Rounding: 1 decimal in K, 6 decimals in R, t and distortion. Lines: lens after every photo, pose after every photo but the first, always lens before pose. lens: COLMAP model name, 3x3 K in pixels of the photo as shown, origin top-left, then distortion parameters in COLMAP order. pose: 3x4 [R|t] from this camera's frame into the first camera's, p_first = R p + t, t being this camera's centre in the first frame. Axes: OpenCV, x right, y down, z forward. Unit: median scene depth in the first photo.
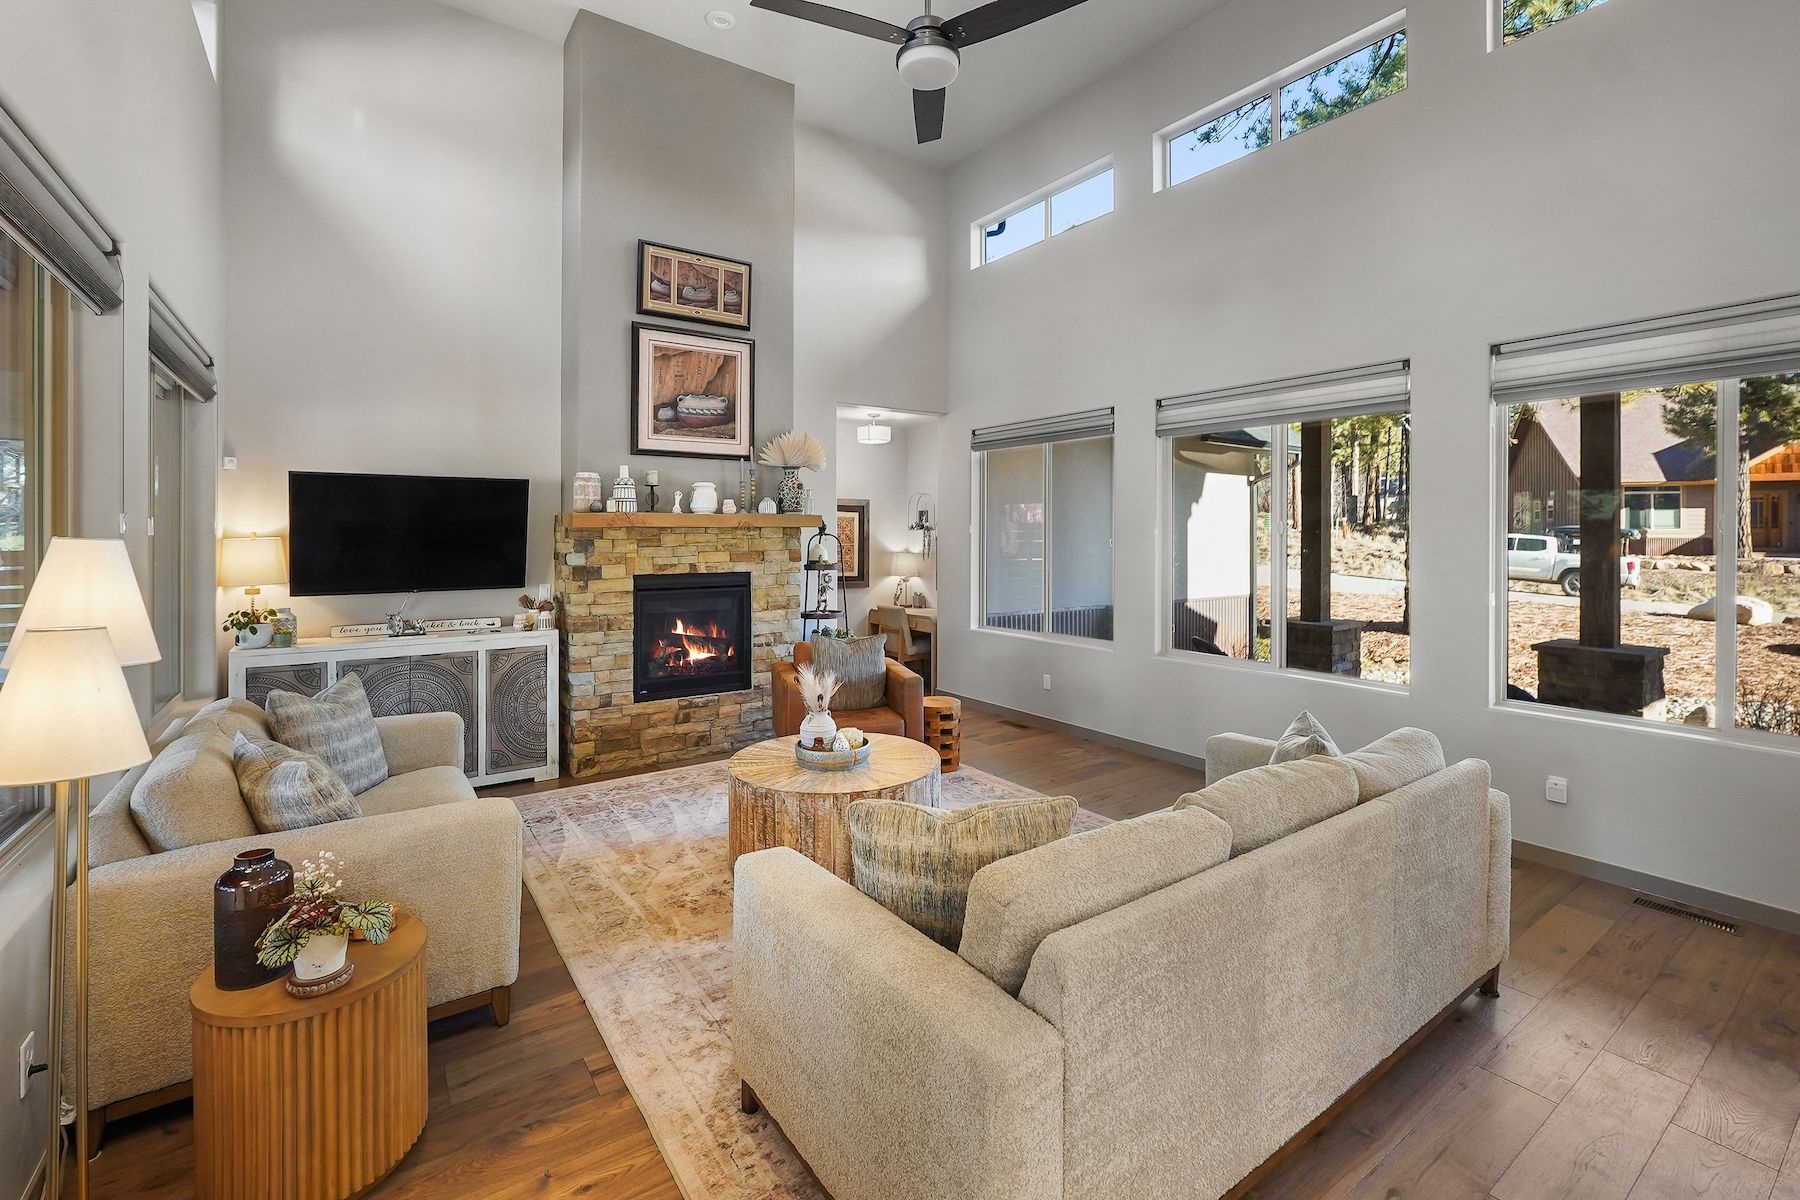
lens RADIAL K [[782.5, 0, 887.0], [0, 782.5, 537.8], [0, 0, 1]] dist [-0.019901, 0.006000]
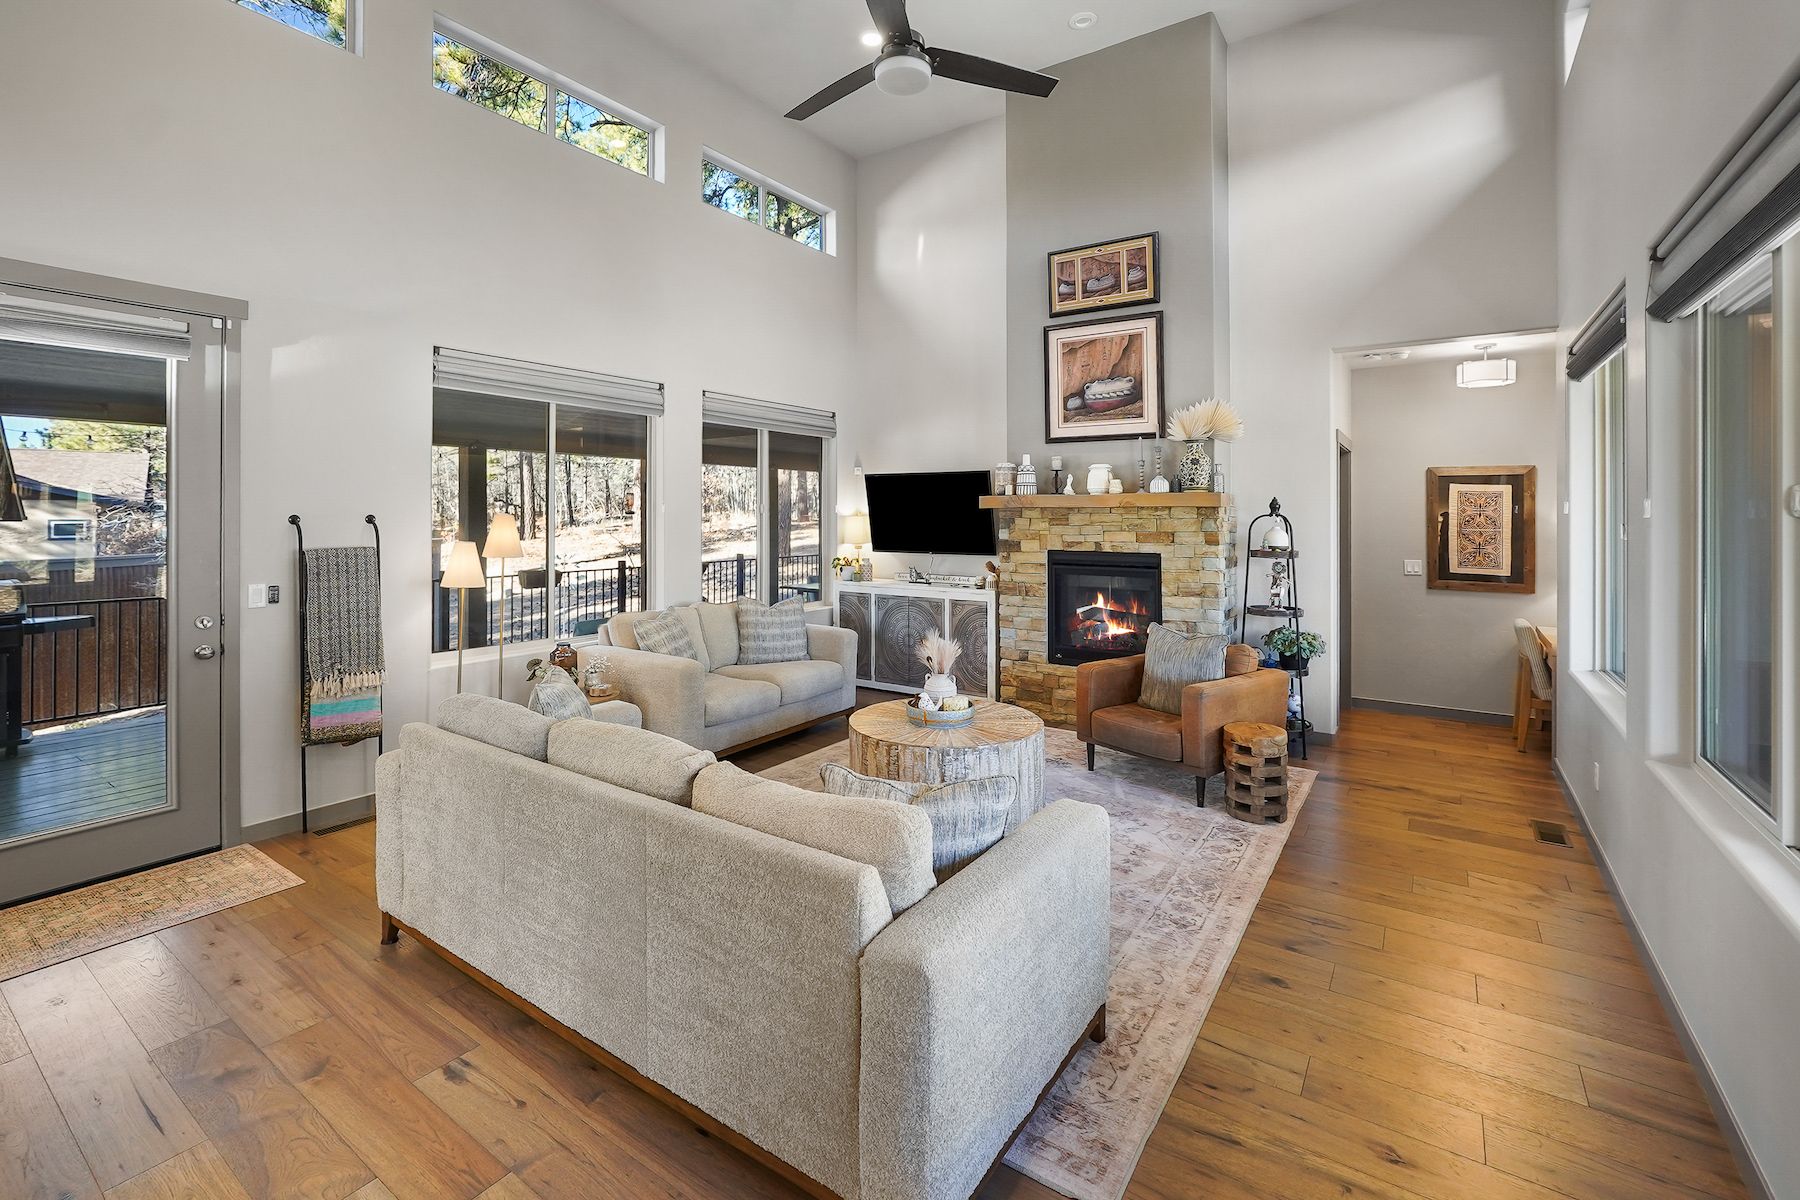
lens RADIAL K [[782.5, 0, 896.1], [0, 782.5, 518.6], [0, 0, 1]] dist [-0.019901, 0.006000]
pose [[0.359844, 0.007085, -0.932985, 0.635871], [-0.008225, 0.999956, 0.004422, -0.000922], [0.932976, 0.006083, 0.359887, 0.374767]]
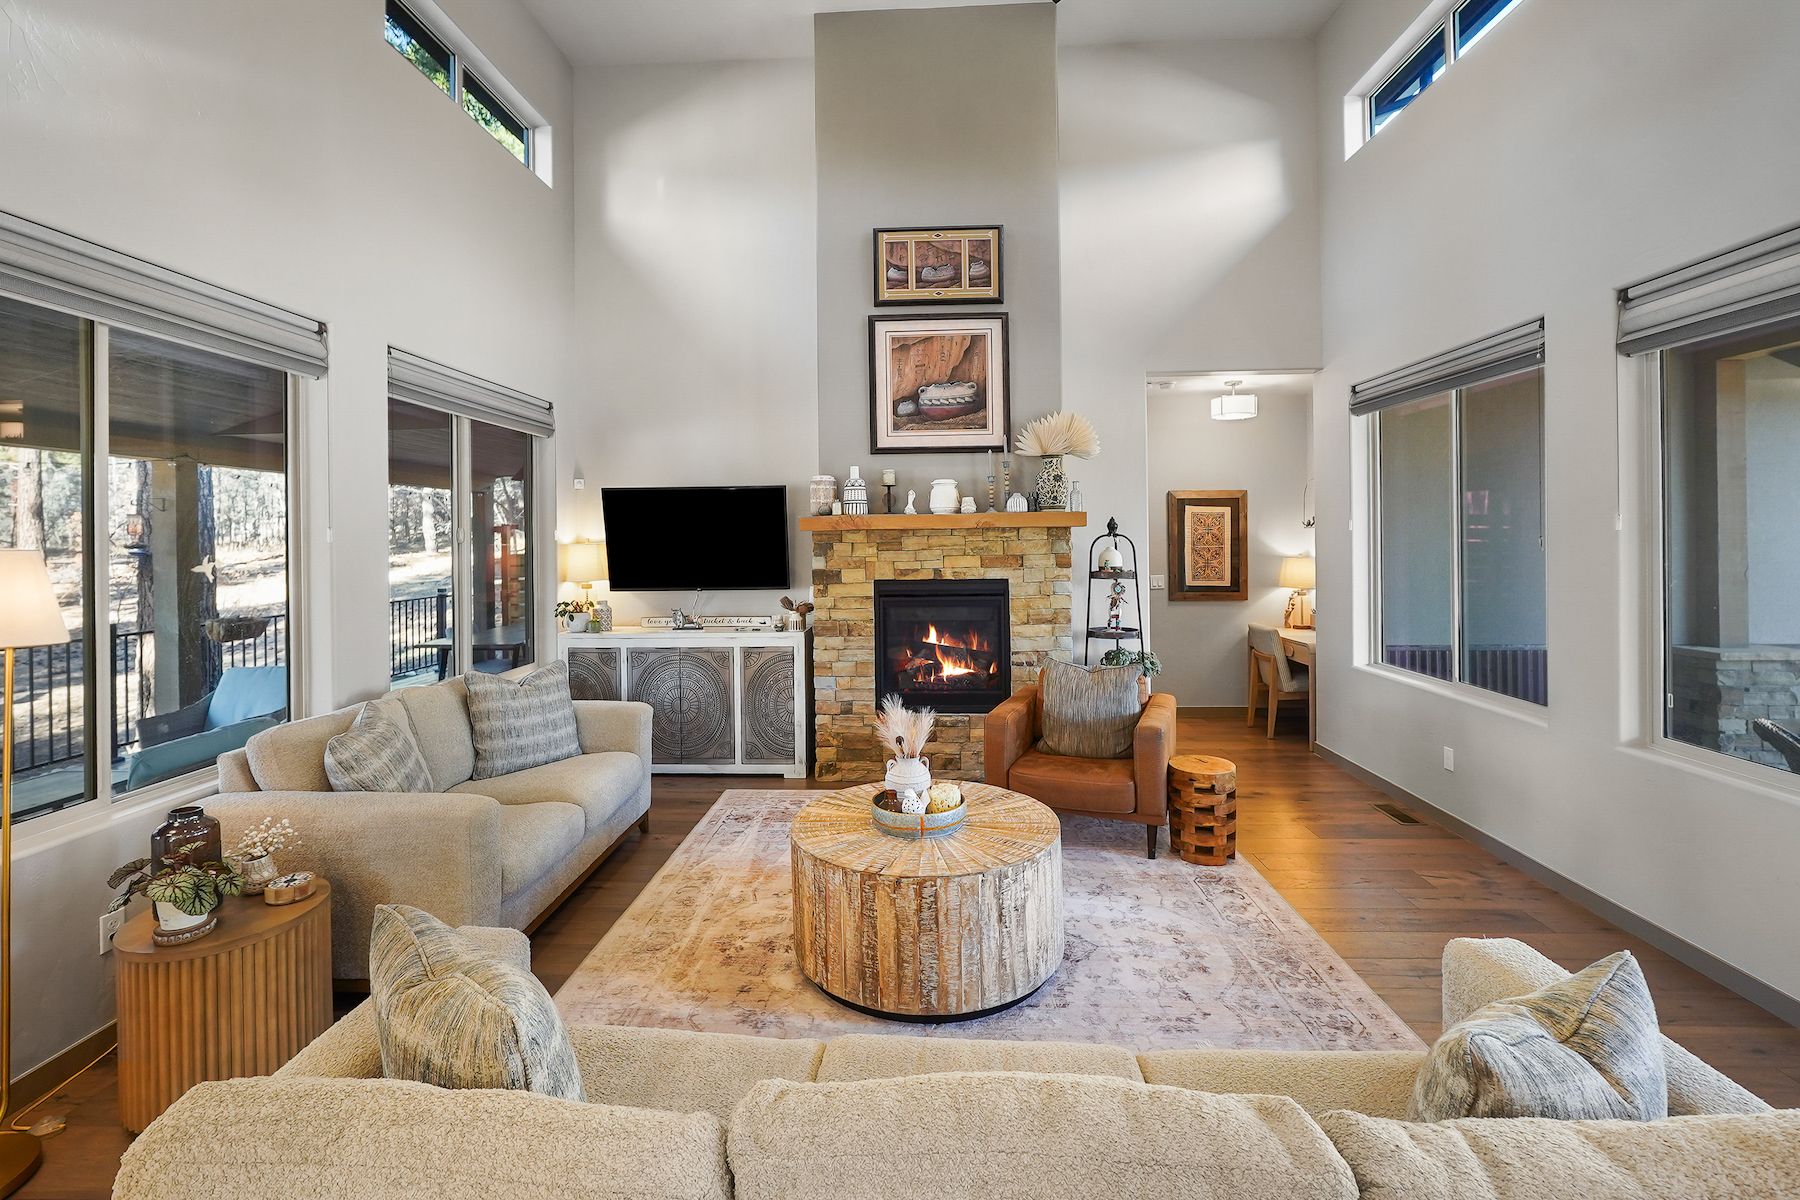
lens RADIAL K [[782.5, 0, 896.2], [0, 782.5, 537.5], [0, 0, 1]] dist [-0.019901, 0.006000]
pose [[0.795721, -0.008141, -0.605608, 0.270200], [0.007348, 0.999966, -0.003787, -0.000434], [0.605618, -0.001436, 0.795754, 0.244680]]
